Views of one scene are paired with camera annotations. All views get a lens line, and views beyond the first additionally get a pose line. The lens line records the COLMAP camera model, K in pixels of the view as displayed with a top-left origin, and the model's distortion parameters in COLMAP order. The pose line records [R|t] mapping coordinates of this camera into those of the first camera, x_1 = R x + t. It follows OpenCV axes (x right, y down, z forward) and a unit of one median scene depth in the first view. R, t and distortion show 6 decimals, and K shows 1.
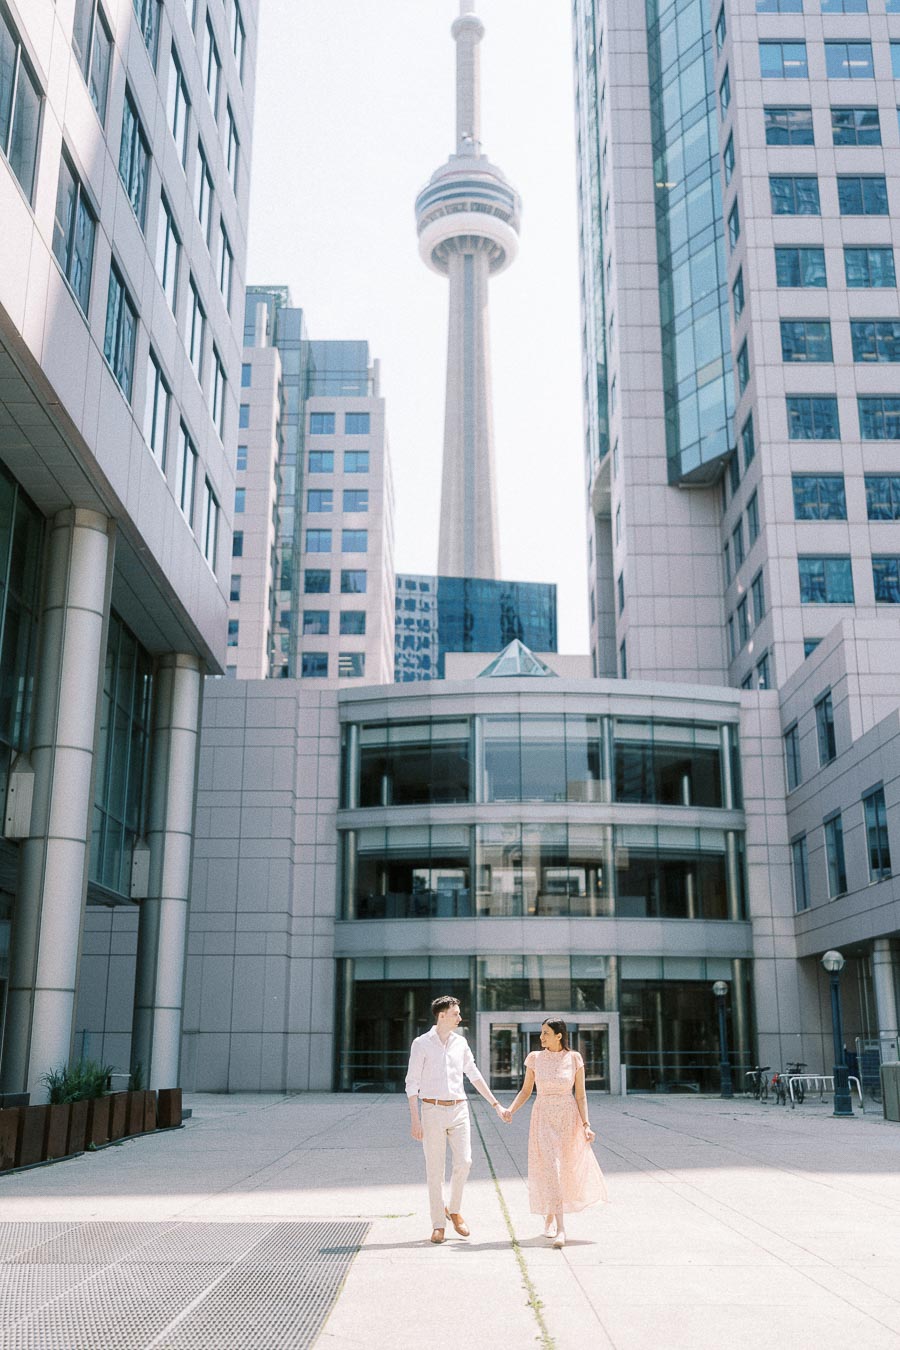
lens RADIAL K [[1382.9, 0, 452.8], [0, 1382.9, 659.8], [0, 0, 1]] dist [-0.006912, -0.001672]
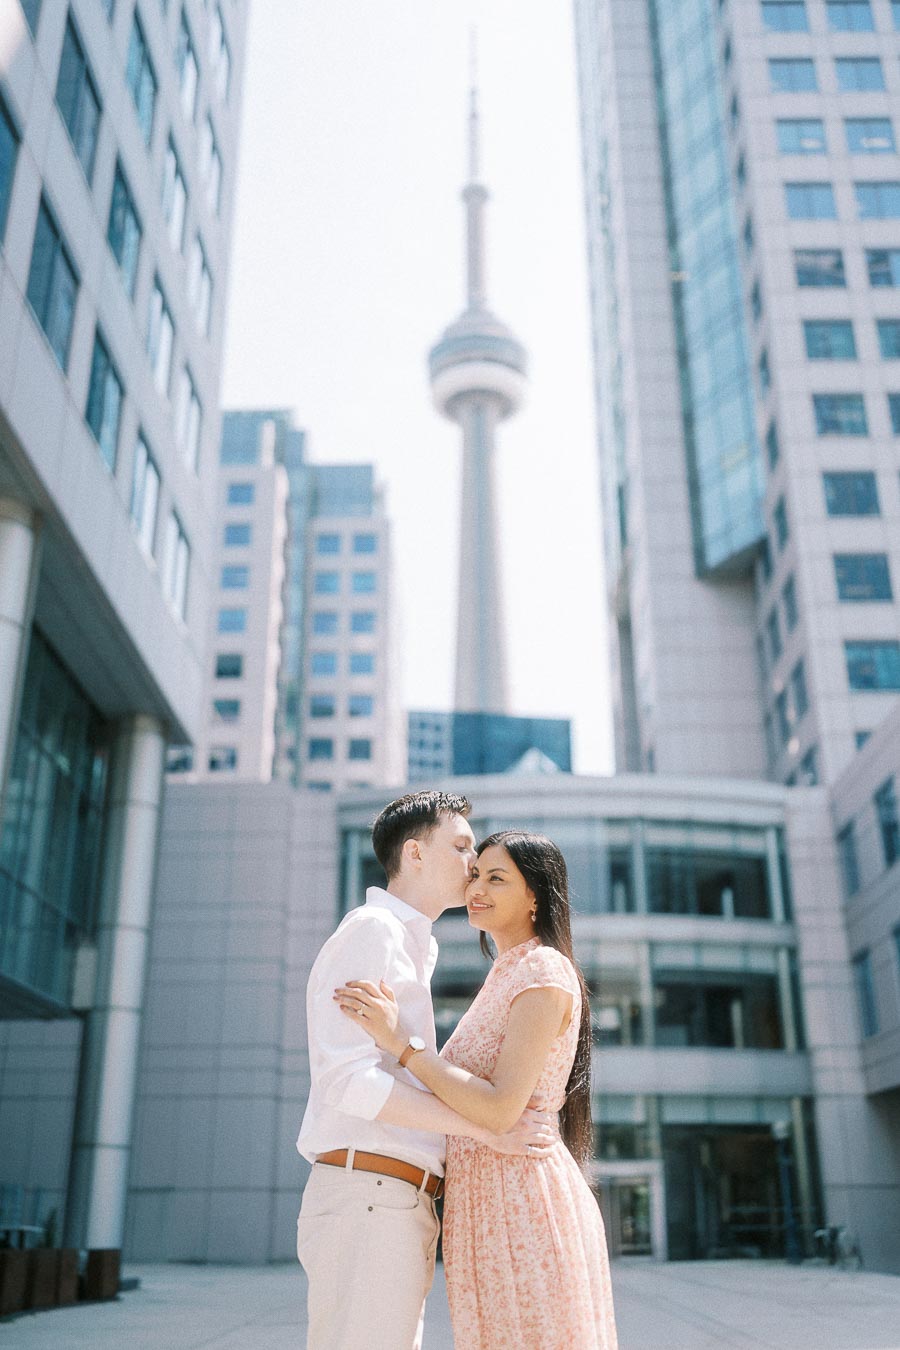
lens RADIAL K [[1311.0, 0, 450.0], [0, 1311.0, 675.0], [0, 0, 1]] dist [-0.012390, 0.003795]
pose [[0.999887, -0.008642, -0.012324, 0.002084], [0.007028, 0.992073, -0.125467, 0.051945], [0.013311, 0.125366, 0.992021, 0.143243]]
